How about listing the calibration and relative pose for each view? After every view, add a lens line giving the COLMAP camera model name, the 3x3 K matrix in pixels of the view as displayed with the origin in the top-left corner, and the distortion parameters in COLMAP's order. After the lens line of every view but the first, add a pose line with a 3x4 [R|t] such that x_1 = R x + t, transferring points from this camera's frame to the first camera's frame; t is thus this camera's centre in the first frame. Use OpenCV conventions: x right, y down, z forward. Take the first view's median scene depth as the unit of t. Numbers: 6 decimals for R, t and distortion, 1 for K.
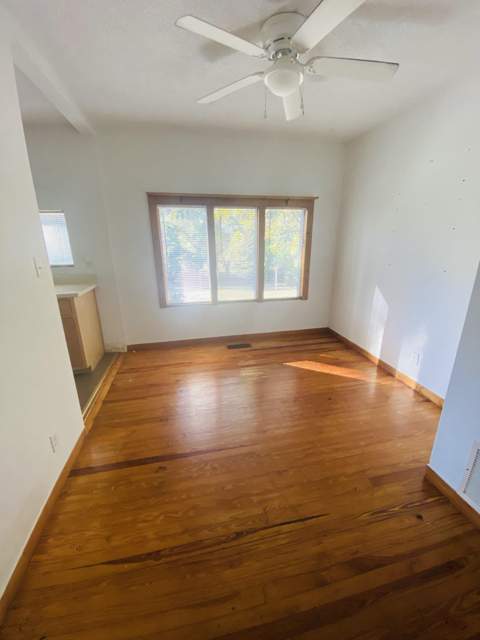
lens RADIAL K [[268.2, 0, 247.7], [0, 268.2, 319.2], [0, 0, 1]] dist [-0.000262, -0.000038]
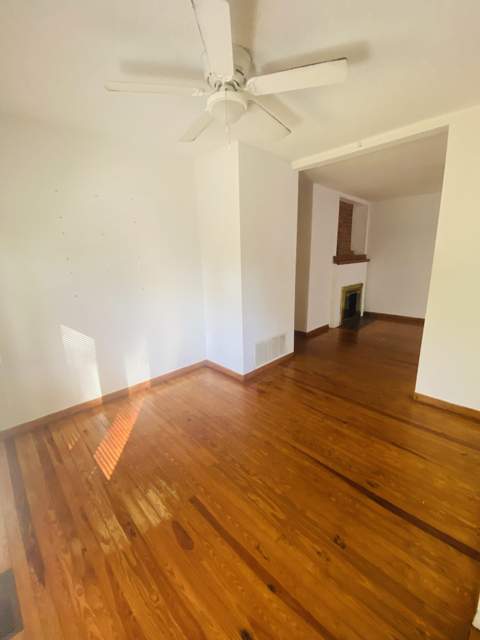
lens RADIAL K [[268.2, 0, 247.7], [0, 268.2, 319.2], [0, 0, 1]] dist [-0.000262, -0.000038]
pose [[-0.548824, -0.182157, 0.815850, -0.509367], [0.261817, 0.889408, 0.374706, -0.320840], [-0.793879, 0.419251, -0.440437, 1.021223]]
